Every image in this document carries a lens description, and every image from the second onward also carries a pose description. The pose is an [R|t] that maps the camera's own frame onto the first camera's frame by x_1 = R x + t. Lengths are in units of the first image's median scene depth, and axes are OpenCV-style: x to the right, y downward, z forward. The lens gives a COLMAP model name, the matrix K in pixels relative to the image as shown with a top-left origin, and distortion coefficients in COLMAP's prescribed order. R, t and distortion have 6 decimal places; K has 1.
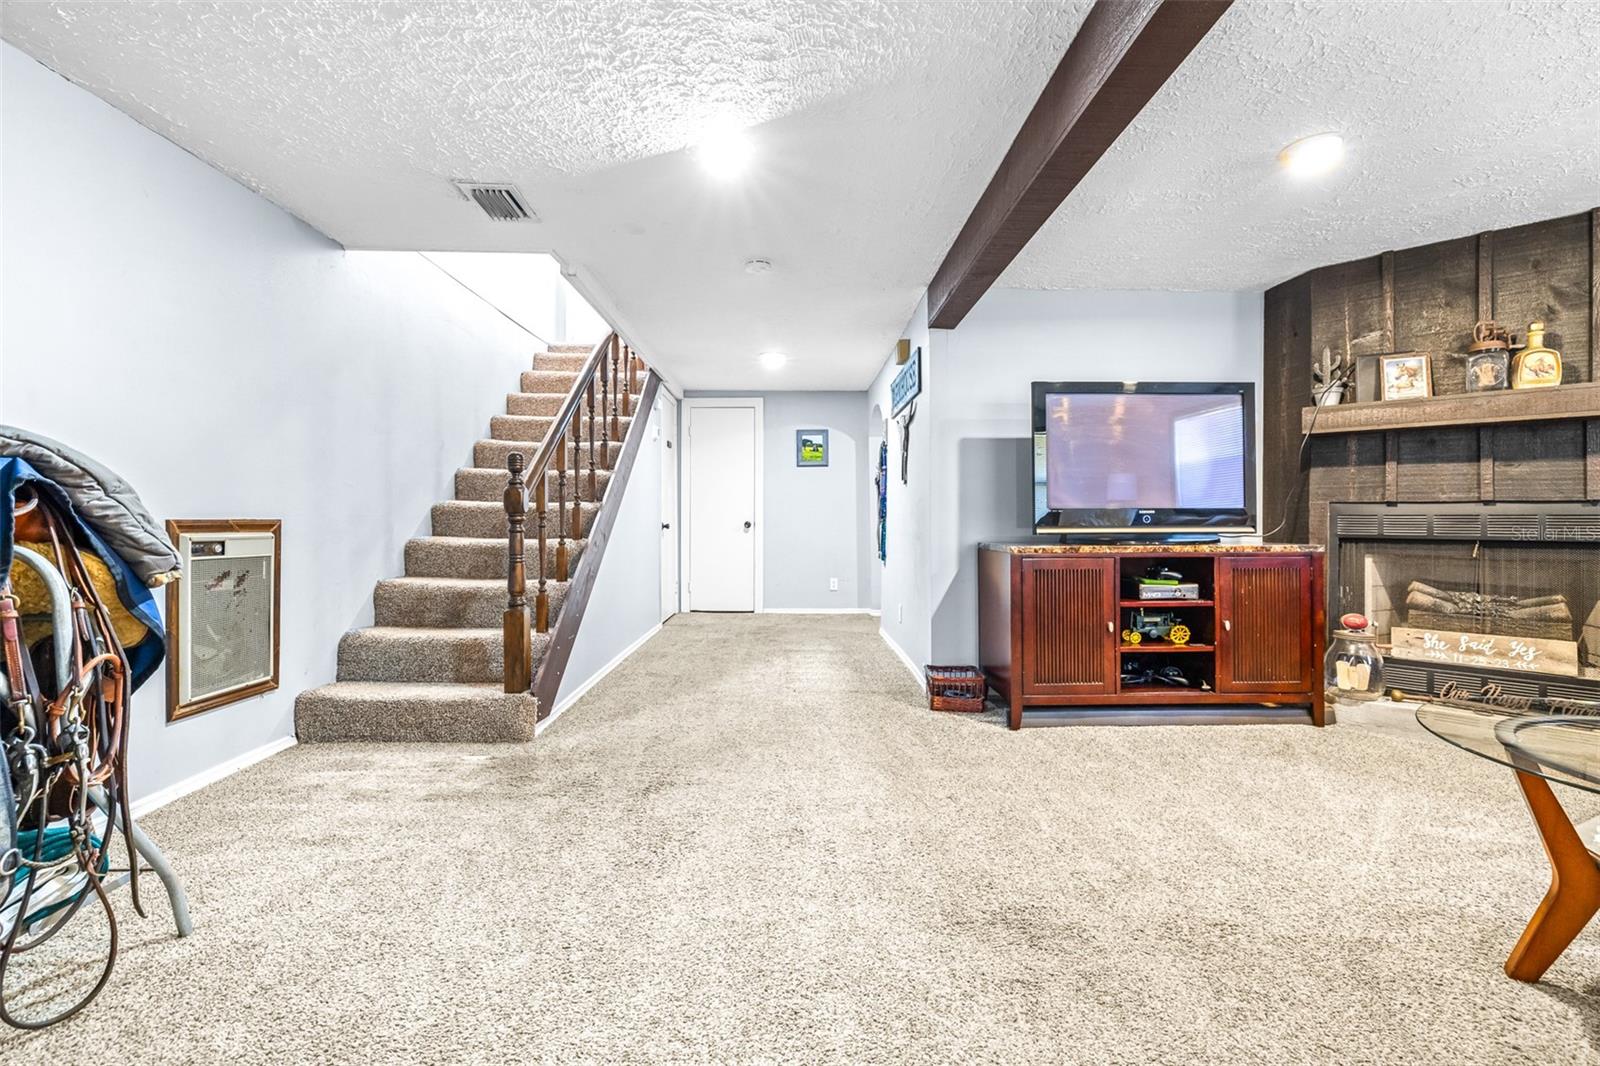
lens RADIAL K [[677.4, 0, 805.6], [0, 677.4, 520.5], [0, 0, 1]] dist [0.002426, -0.000679]
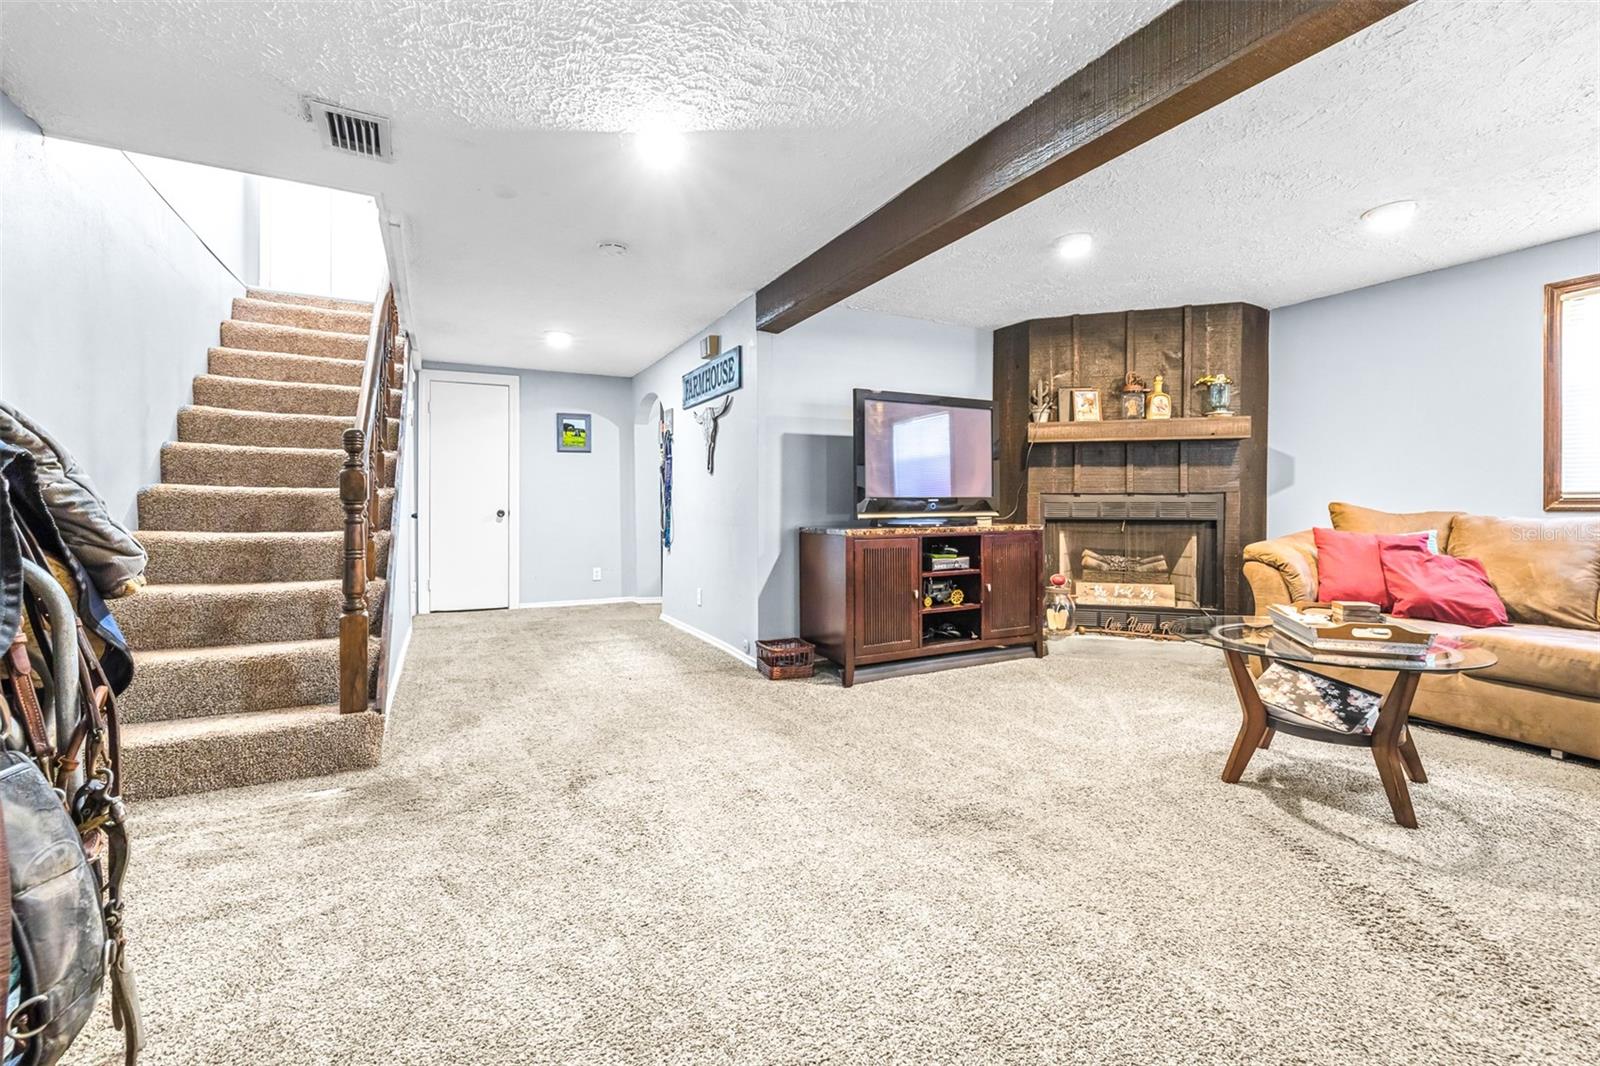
lens RADIAL K [[677.4, 0, 804.4], [0, 677.4, 515.9], [0, 0, 1]] dist [0.002426, -0.000679]
pose [[0.896897, -0.008683, 0.442154, -0.292967], [0.003859, 0.999923, 0.011808, 0.000376], [-0.442222, -0.008884, 0.896861, -0.009714]]
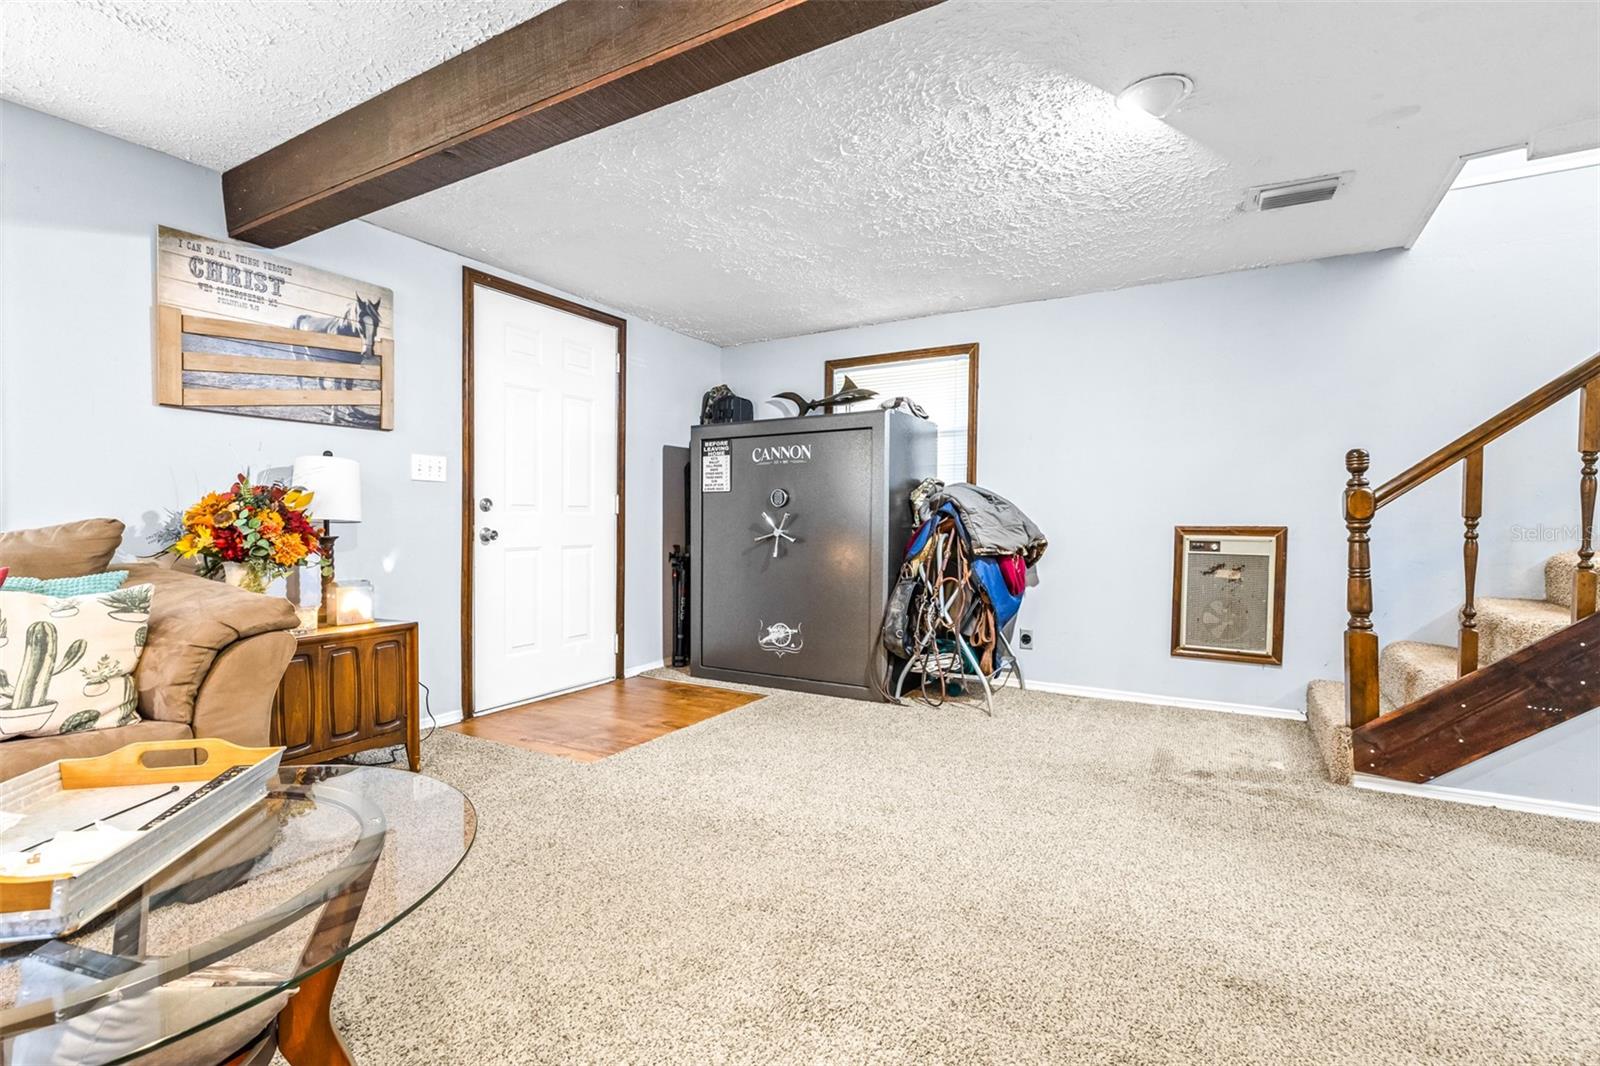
lens RADIAL K [[677.4, 0, 799.1], [0, 677.4, 539.9], [0, 0, 1]] dist [0.002426, -0.000679]
pose [[-0.490121, 0.018120, -0.871466, 0.665467], [-0.006874, 0.999672, 0.024652, -0.001298], [0.871627, 0.018073, -0.489836, 0.797623]]
